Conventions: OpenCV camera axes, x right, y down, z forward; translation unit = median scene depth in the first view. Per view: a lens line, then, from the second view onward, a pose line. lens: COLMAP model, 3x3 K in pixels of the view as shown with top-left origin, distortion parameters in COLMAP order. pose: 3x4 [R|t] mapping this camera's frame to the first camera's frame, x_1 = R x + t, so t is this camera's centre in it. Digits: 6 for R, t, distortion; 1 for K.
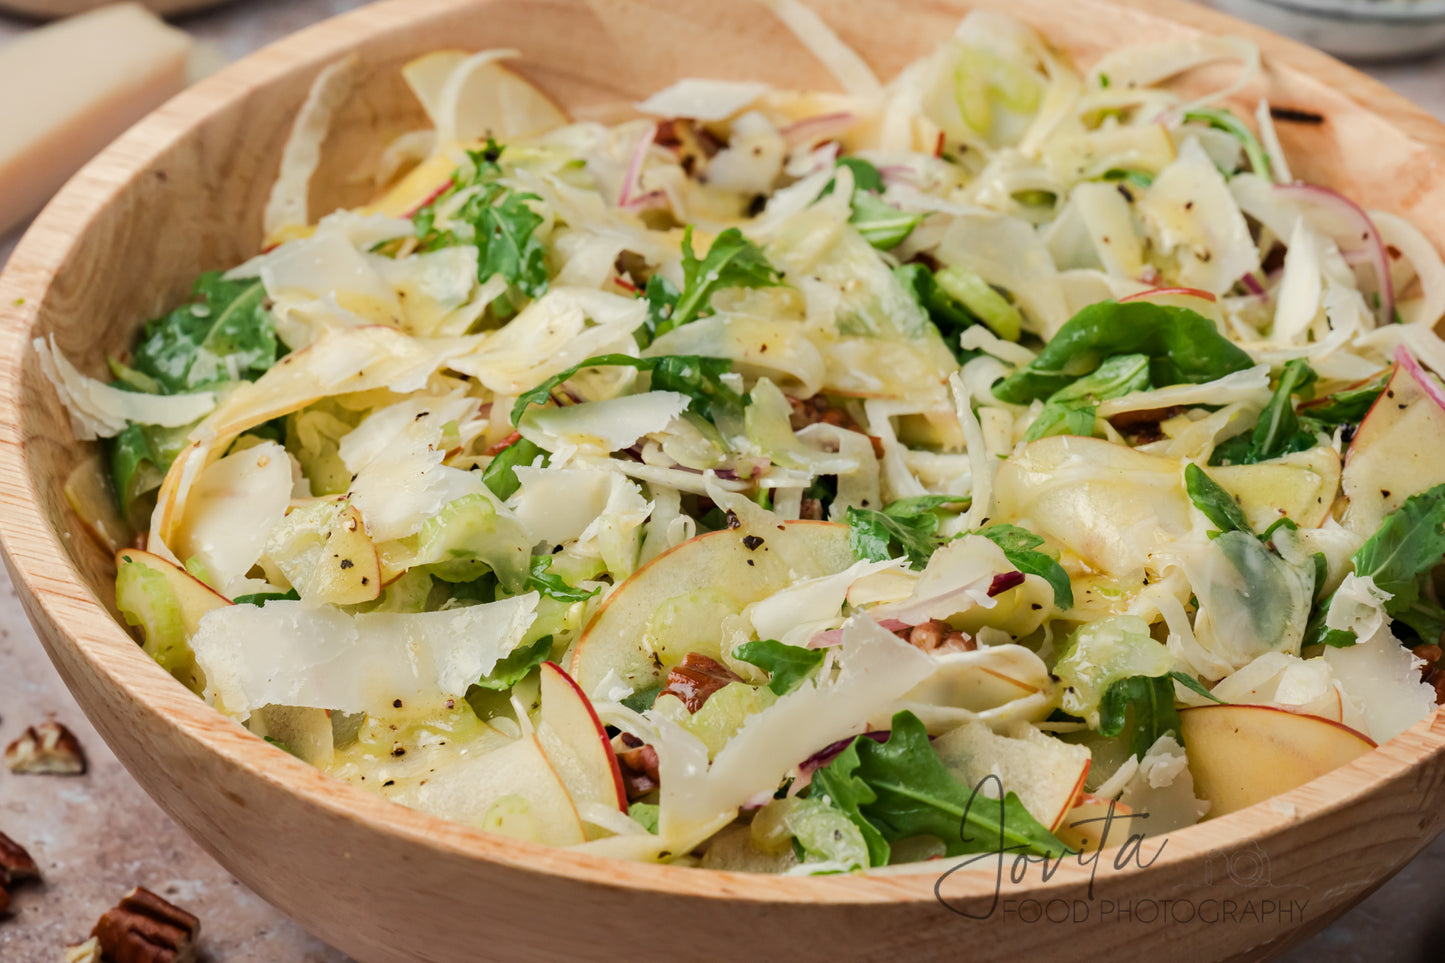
lens RADIAL K [[5983.6, 0, 722.5], [0, 5983.6, 481.5], [0, 0, 1]] dist [0.034718, -1.694862]
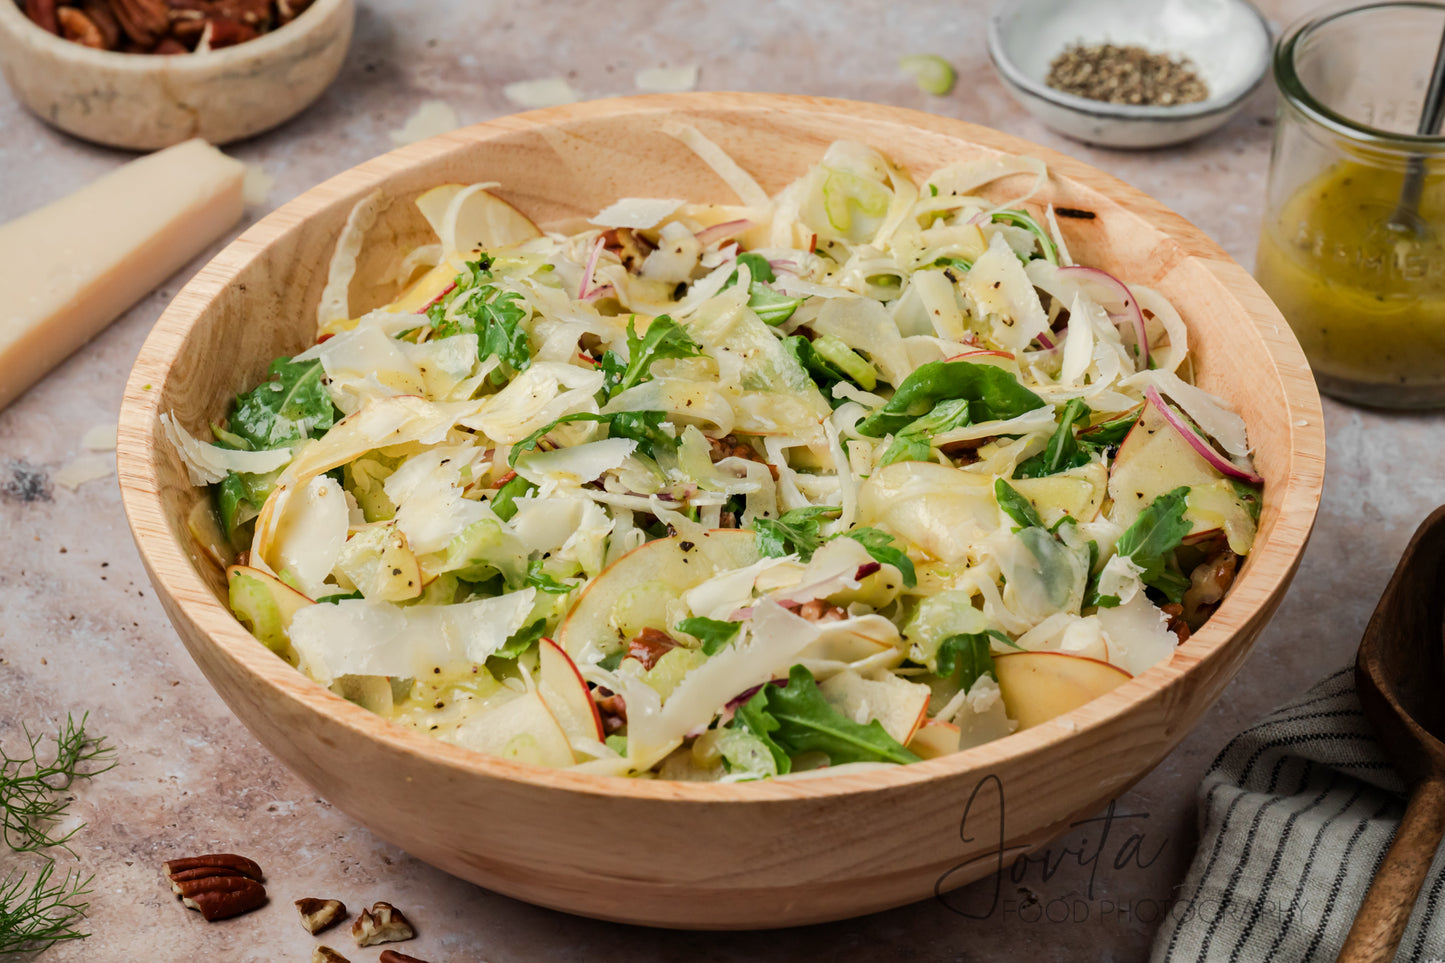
lens RADIAL K [[5983.6, 0, 722.5], [0, 5983.6, 481.5], [0, 0, 1]] dist [0.034718, -1.694862]
pose [[0.999359, -0.033047, 0.013789, -0.005184], [0.032890, 0.999394, 0.011414, -0.020163], [-0.014158, -0.010953, 0.999840, -0.386515]]
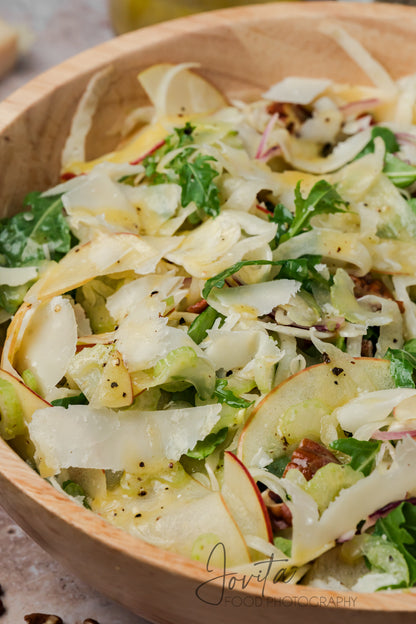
lens RADIAL K [[2583.9, 0, 208.0], [0, 2583.9, 312.0], [0, 0, 1]] dist [0.034718, -1.694862]
pose [[0.999818, 0.018146, 0.005973, -0.038397], [-0.018669, 0.994386, 0.104150, -0.086903], [-0.004050, -0.104242, 0.994544, 0.221325]]
